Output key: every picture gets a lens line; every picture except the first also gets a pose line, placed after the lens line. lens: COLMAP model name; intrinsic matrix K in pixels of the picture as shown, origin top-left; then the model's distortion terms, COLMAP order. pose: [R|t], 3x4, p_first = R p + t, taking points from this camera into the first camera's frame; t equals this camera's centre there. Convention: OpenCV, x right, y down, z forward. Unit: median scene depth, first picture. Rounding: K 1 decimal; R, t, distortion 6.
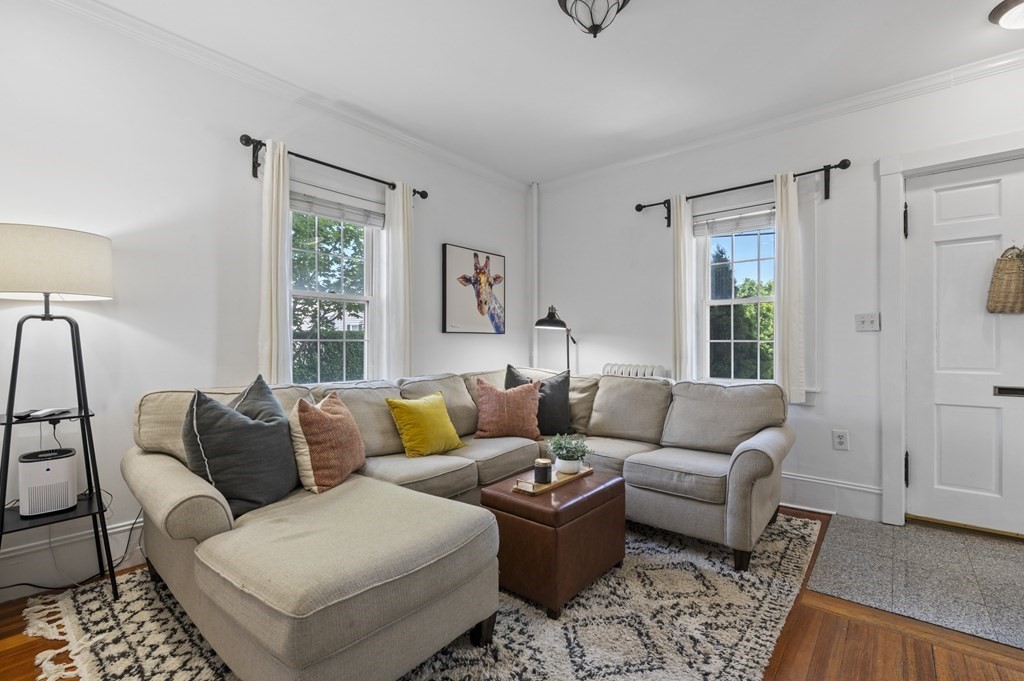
lens RADIAL K [[462.1, 0, 521.4], [0, 462.1, 344.4], [0, 0, 1]] dist [-0.007463, -0.002498]
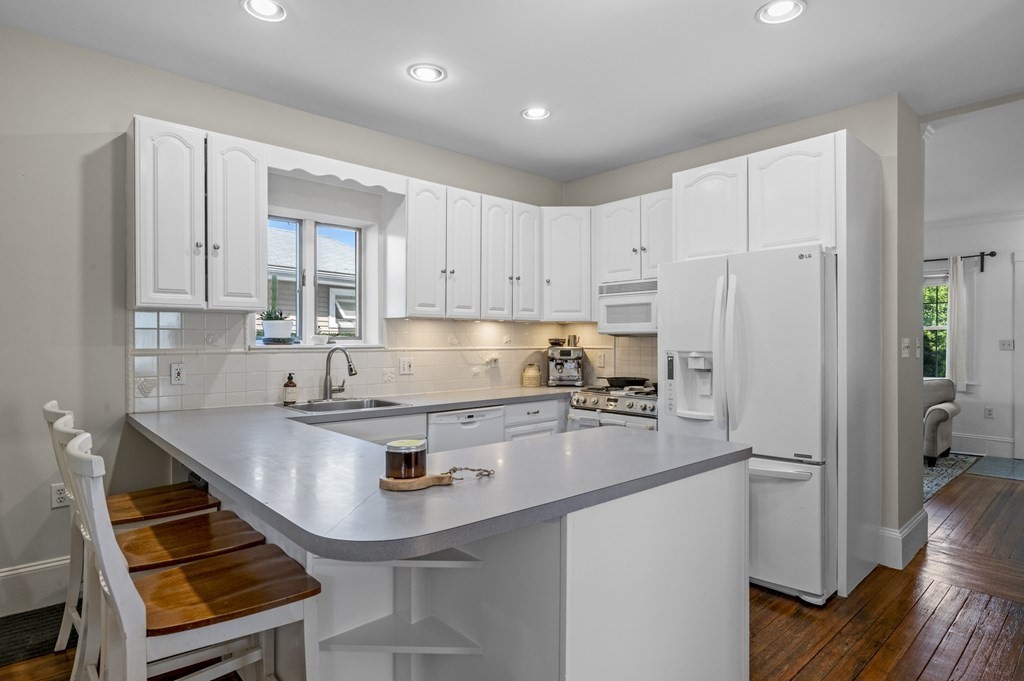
lens RADIAL K [[534.2, 0, 544.3], [0, 534.2, 343.1], [0, 0, 1]] dist [-0.005430, -0.000014]
pose [[0.991248, 0.001933, -0.132001, -0.721857], [-0.000840, 0.999965, 0.008336, -0.070346], [0.132012, -0.008152, 0.991215, -1.237153]]
